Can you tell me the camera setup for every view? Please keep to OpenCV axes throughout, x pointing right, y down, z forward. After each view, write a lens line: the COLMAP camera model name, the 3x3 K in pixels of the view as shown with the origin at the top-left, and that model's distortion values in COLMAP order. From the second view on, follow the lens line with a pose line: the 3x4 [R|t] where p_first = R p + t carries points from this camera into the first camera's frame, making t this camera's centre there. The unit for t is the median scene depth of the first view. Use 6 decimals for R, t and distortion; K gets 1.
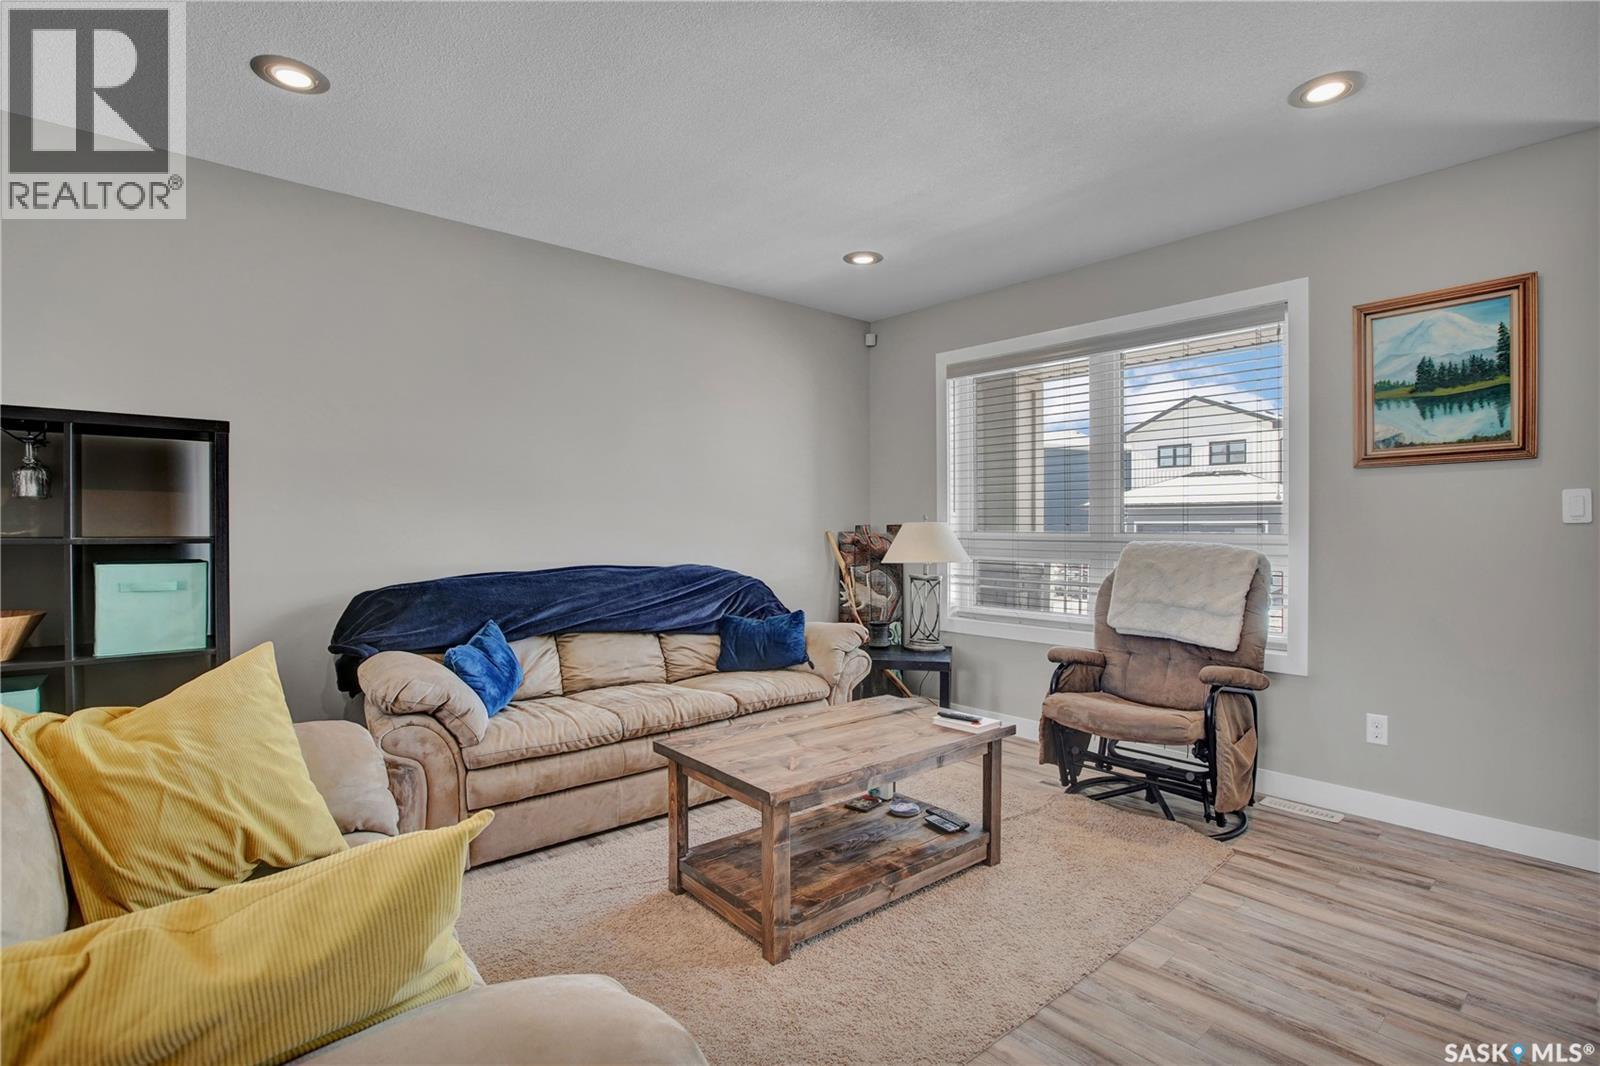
lens RADIAL K [[769.7, 0, 800.0], [0, 769.7, 533.0], [0, 0, 1]] dist [-0.058073, 0.026342]
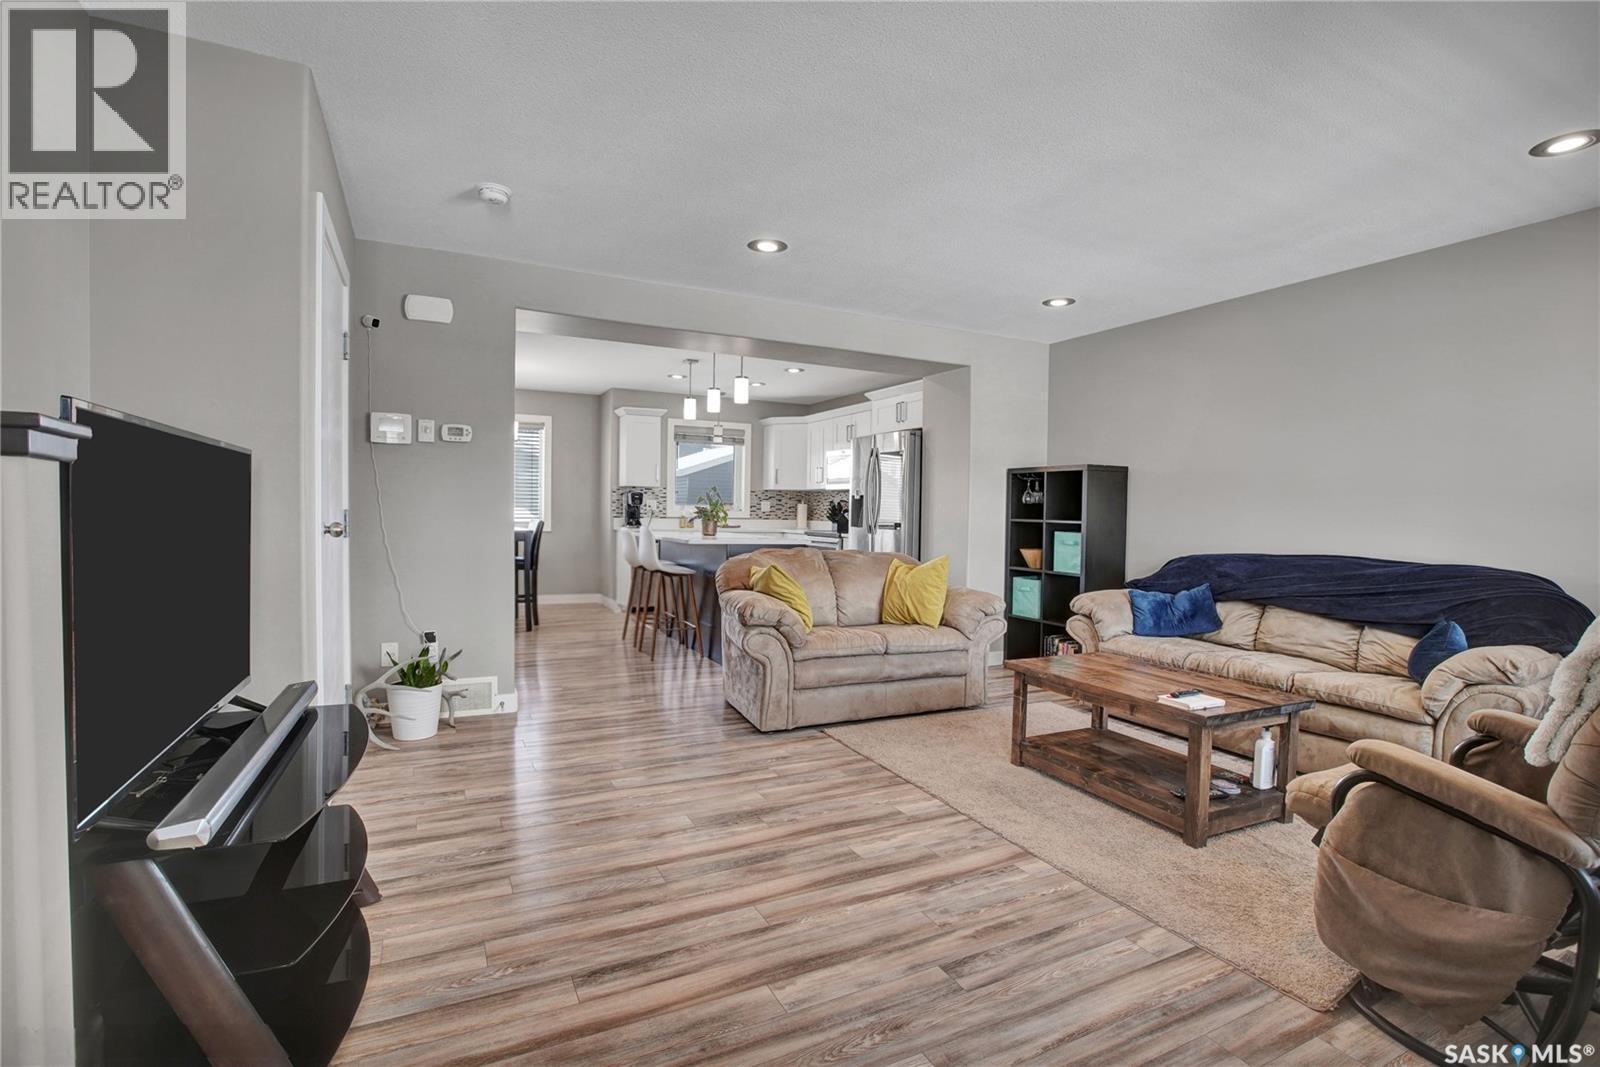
lens RADIAL K [[769.7, 0, 800.0], [0, 769.7, 533.5], [0, 0, 1]] dist [-0.058073, 0.026342]
pose [[-0.260821, 0.017663, -0.965226, 1.476045], [-0.029917, 0.999205, 0.026369, 0.008752], [0.964923, 0.035754, -0.260085, 0.806930]]
